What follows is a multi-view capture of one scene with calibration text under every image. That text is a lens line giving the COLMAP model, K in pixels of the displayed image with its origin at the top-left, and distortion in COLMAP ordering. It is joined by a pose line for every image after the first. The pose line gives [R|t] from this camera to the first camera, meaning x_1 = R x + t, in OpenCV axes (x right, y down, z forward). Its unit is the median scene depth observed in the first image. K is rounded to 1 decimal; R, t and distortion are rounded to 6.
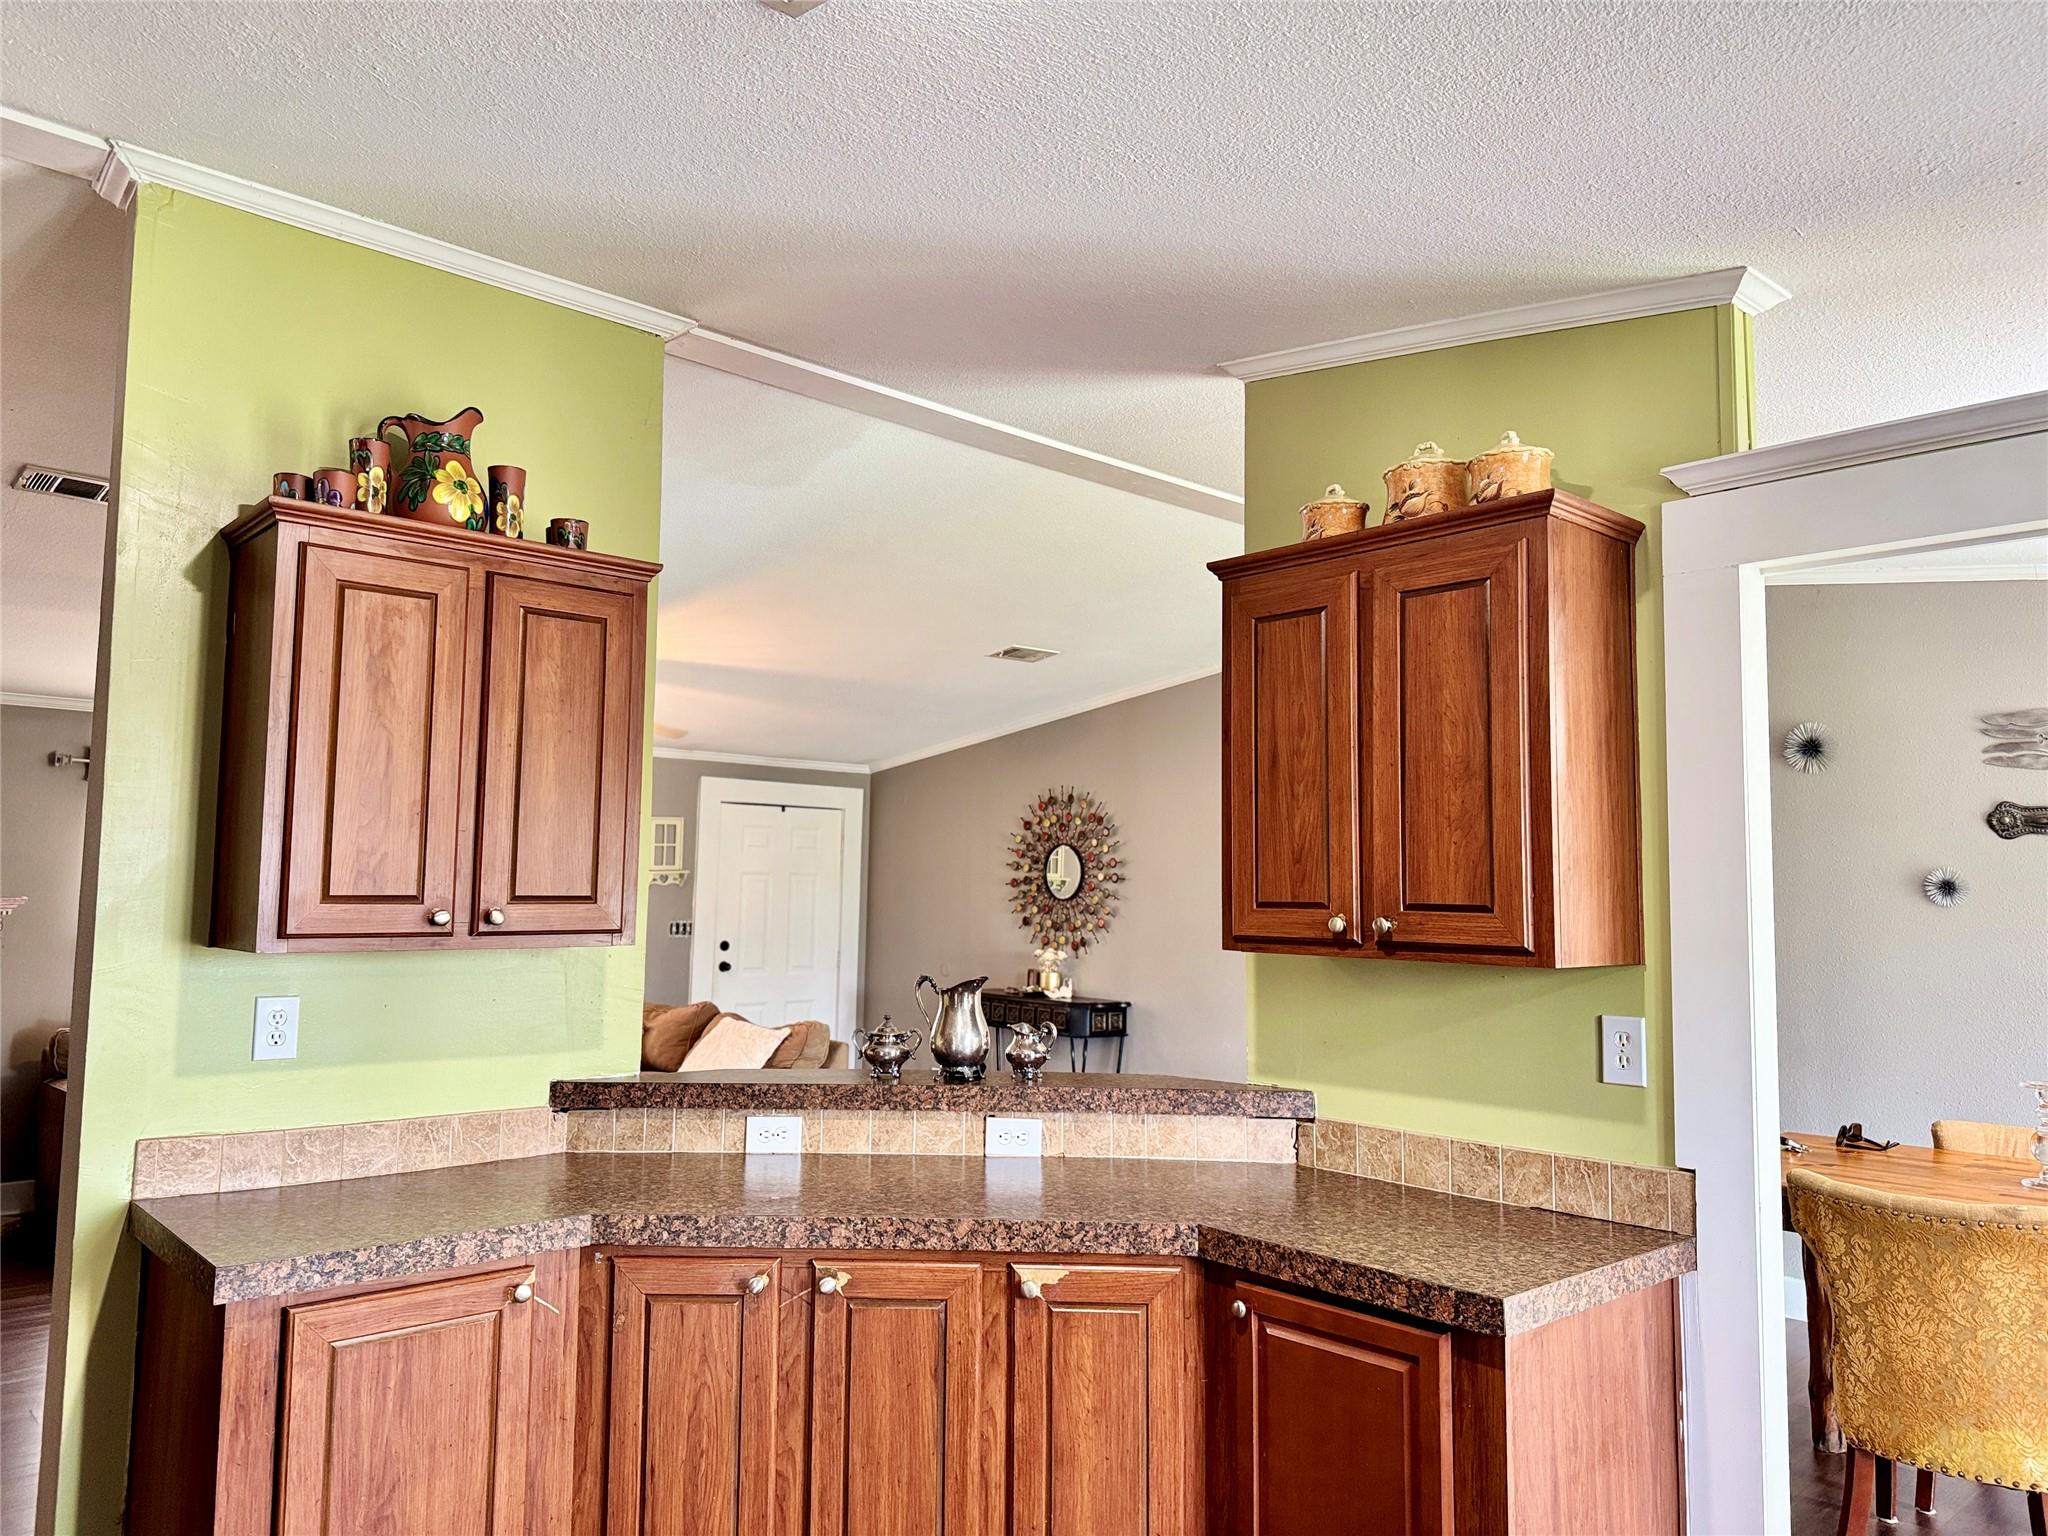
lens RADIAL K [[1456.3, 0, 1028.5], [0, 1456.3, 765.2], [0, 0, 1]] dist [0.026635, -0.021777]
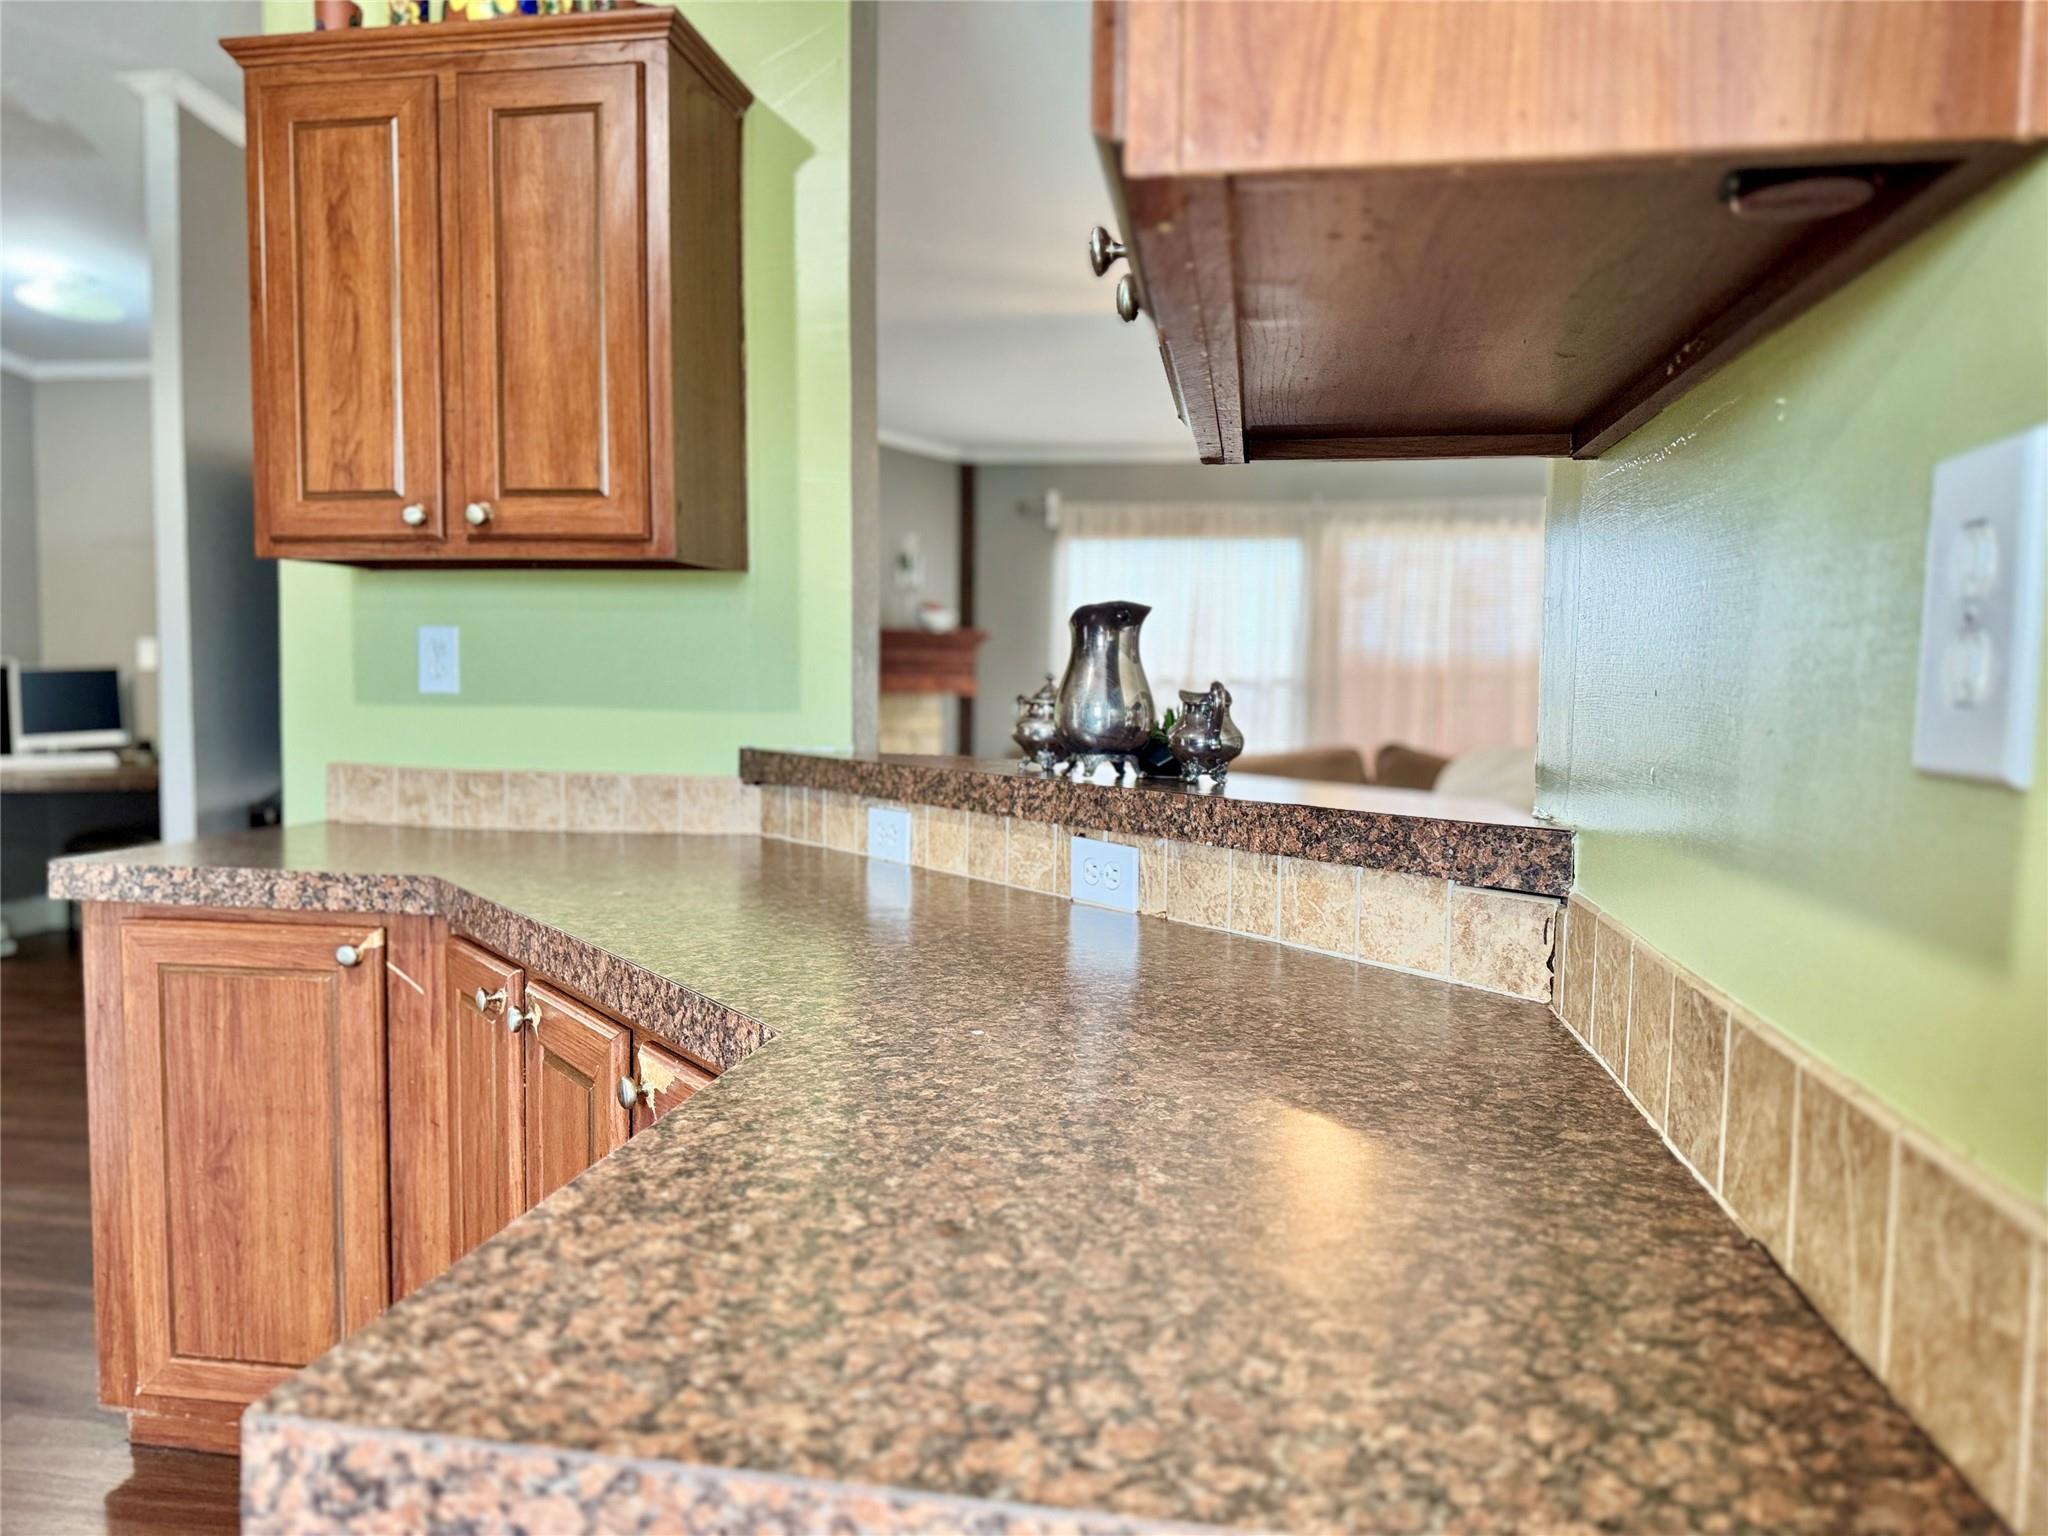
lens RADIAL K [[1456.3, 0, 1023.4], [0, 1456.3, 766.5], [0, 0, 1]] dist [0.026635, -0.021777]
pose [[0.624877, 0.046049, -0.779364, 0.450650], [0.059607, 0.992531, 0.106435, 0.170842], [0.778445, -0.112964, 0.617465, 0.710391]]
